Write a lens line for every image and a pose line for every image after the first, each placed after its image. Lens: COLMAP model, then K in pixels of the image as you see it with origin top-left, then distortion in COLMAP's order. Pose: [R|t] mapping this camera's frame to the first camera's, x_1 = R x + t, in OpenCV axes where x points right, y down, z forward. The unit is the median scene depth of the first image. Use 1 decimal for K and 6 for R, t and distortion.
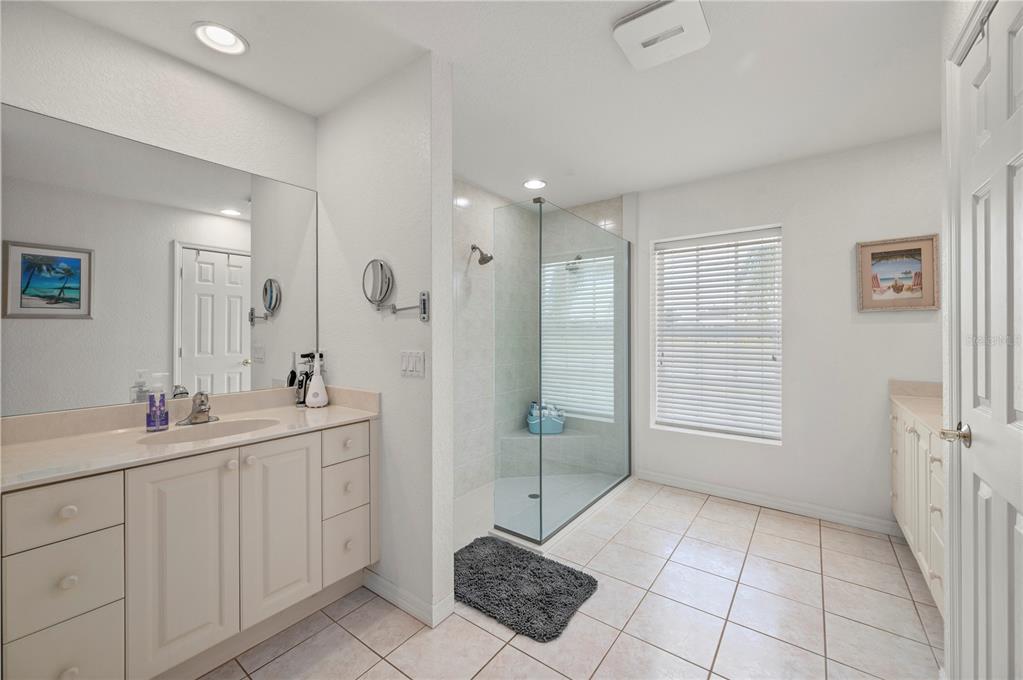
lens RADIAL K [[413.9, 0, 503.4], [0, 413.9, 334.3], [0, 0, 1]] dist [-0.000784, -0.000183]
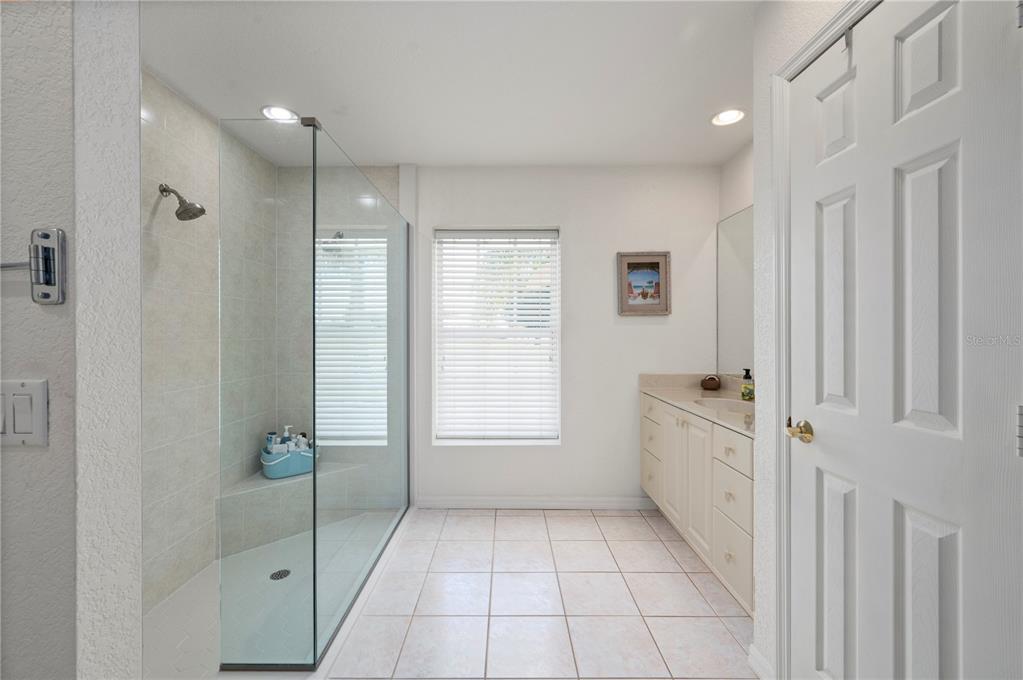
lens RADIAL K [[413.9, 0, 503.4], [0, 413.9, 334.3], [0, 0, 1]] dist [-0.000784, -0.000183]
pose [[0.791881, -0.001063, 0.610675, -0.060617], [0.002263, 0.999997, -0.001195, -0.001022], [-0.610671, 0.002328, 0.791881, 0.292051]]
